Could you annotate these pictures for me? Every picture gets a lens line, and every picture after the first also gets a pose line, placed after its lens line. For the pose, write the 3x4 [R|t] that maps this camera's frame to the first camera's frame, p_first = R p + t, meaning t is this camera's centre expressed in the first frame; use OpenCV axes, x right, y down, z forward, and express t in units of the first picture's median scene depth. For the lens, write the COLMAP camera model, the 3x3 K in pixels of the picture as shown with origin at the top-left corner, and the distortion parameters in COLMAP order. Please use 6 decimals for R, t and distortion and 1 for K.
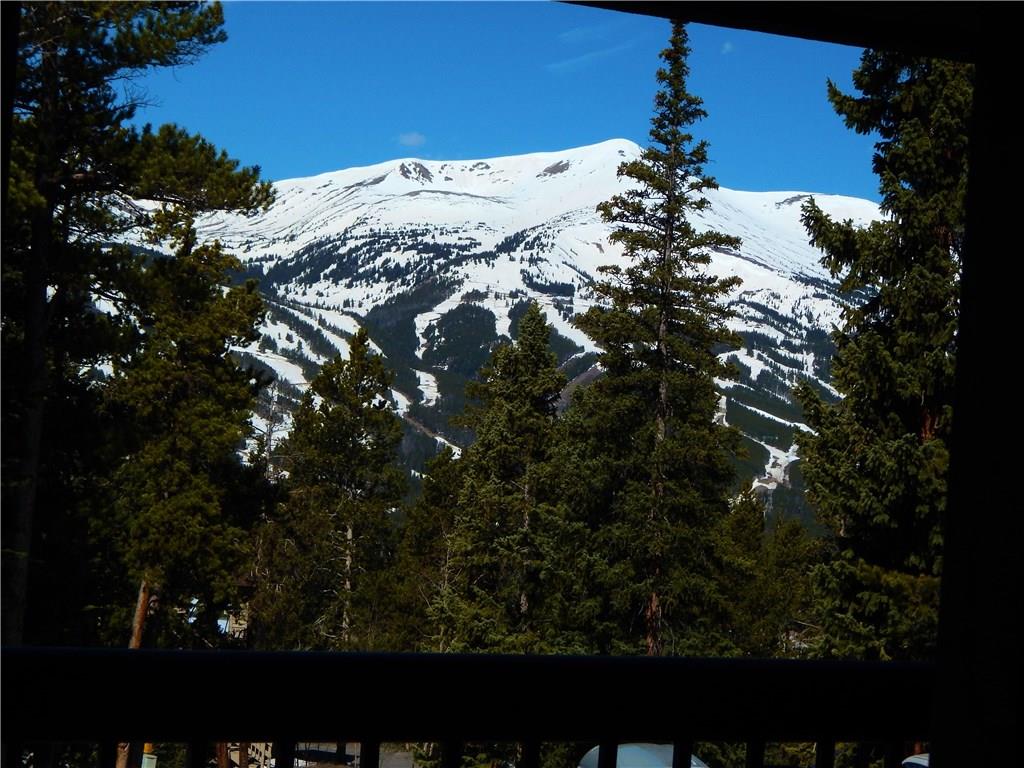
lens RADIAL K [[1814.9, 0, 512.0], [0, 1814.9, 384.0], [0, 0, 1]] dist [0.137753, -0.056727]
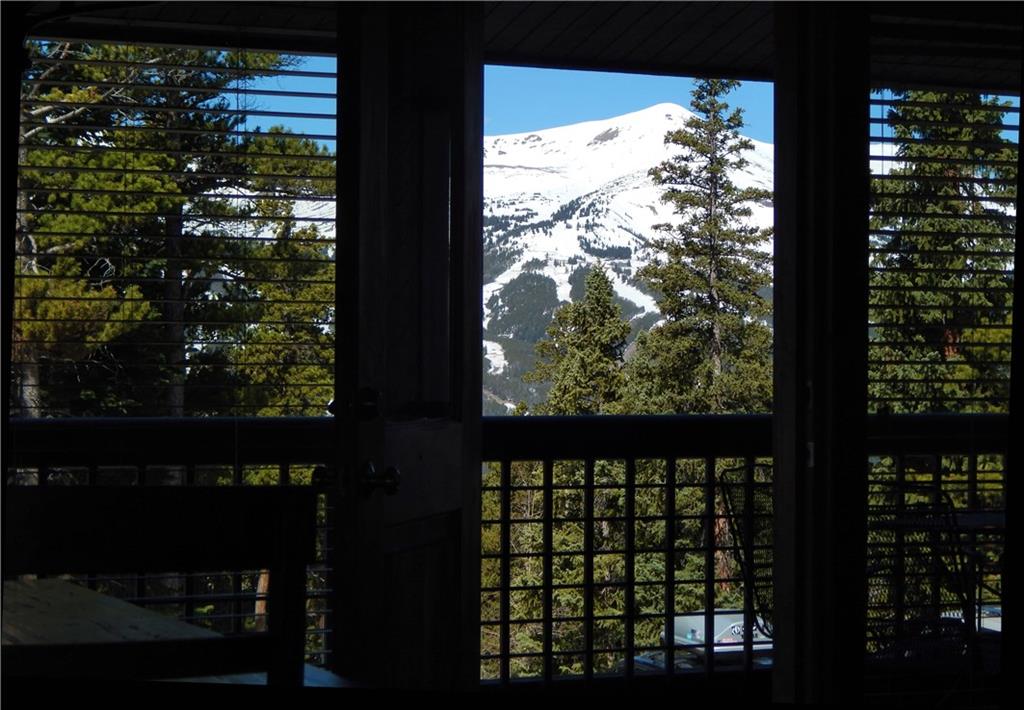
lens RADIAL K [[2581.2, 0, 512.0], [0, 2581.2, 355.0], [0, 0, 1]] dist [0.232094, 0.801769]
pose [[0.997975, -0.062714, -0.010658, -0.027248], [0.062417, 0.997705, -0.026240, 0.052107], [0.012279, 0.025521, 0.999599, -0.597418]]
